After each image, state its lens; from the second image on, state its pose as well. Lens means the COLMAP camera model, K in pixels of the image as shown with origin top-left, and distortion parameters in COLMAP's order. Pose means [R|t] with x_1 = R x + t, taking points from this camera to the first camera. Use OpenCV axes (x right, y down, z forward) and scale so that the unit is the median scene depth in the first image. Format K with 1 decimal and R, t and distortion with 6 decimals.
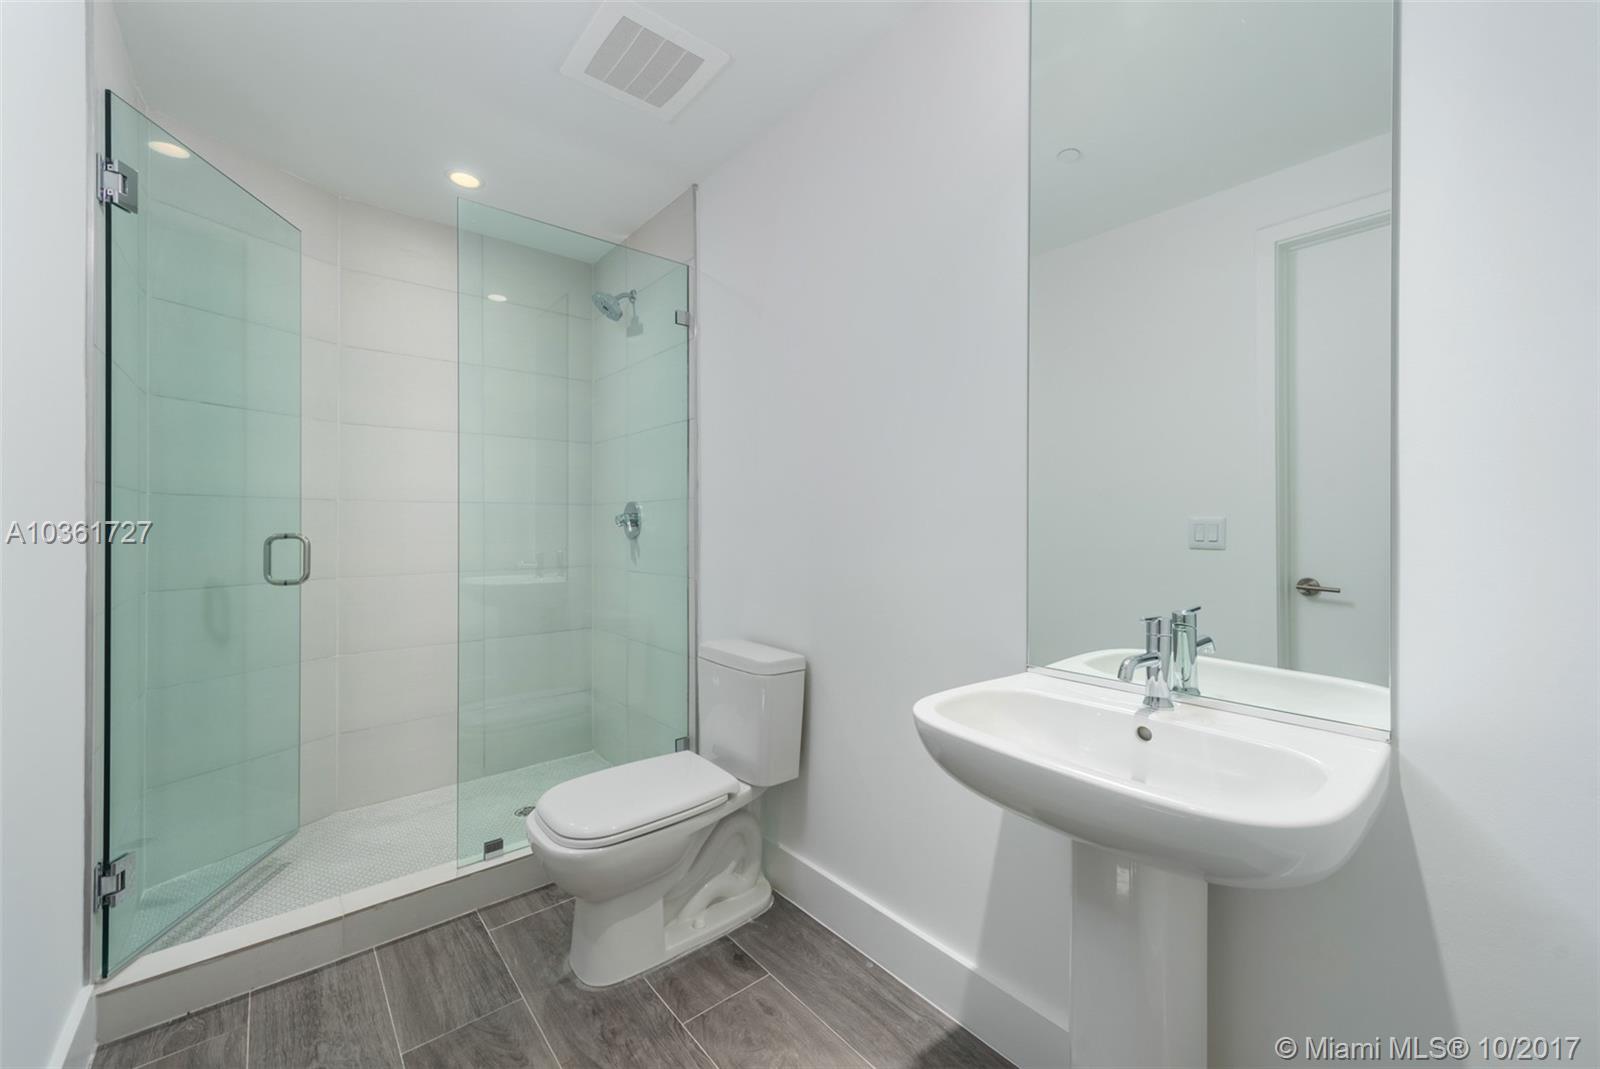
lens RADIAL K [[646.1, 0, 832.4], [0, 646.1, 519.7], [0, 0, 1]] dist [0.013242, -0.000072]
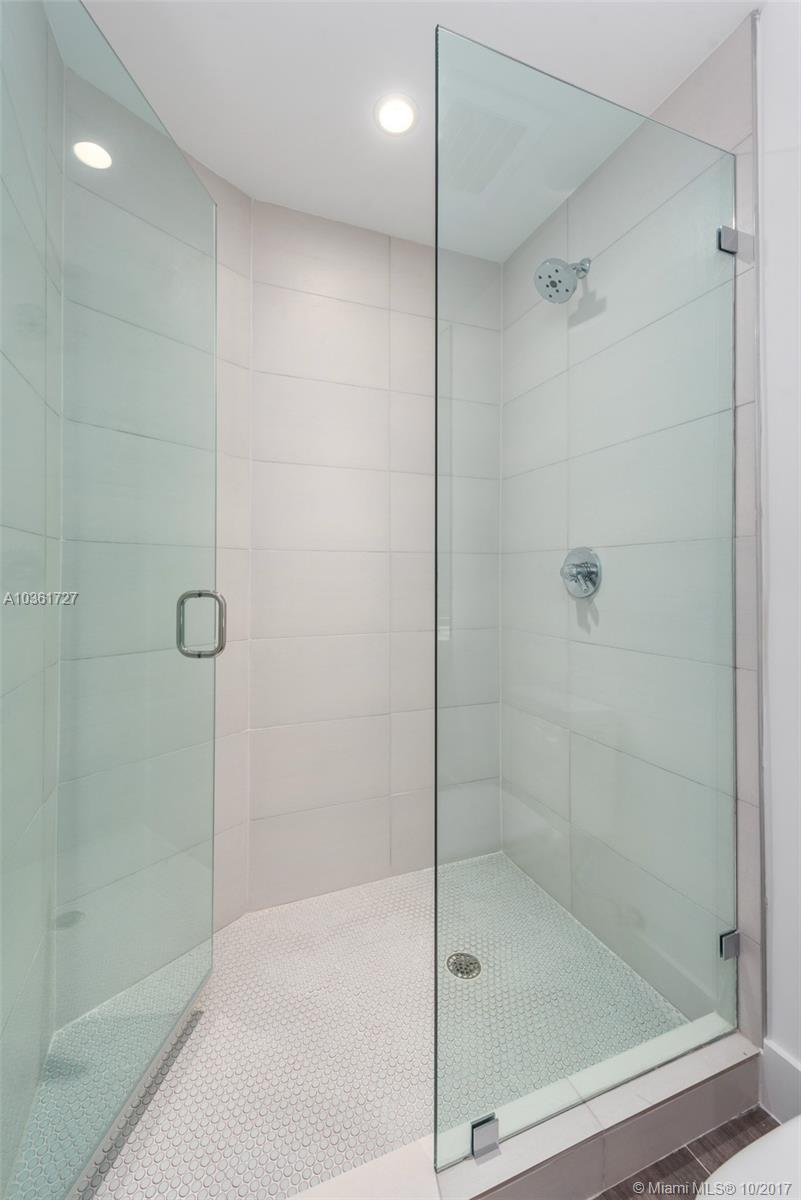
lens RADIAL K [[505.3, 0, 395.5], [0, 505.3, 571.1], [0, 0, 1]] dist [0.001536, 0.000008]
pose [[0.941852, 0.000144, -0.336028, -0.366740], [0.000130, 1.000000, 0.000794, -0.001645], [0.336028, -0.000792, 0.941852, 0.450148]]
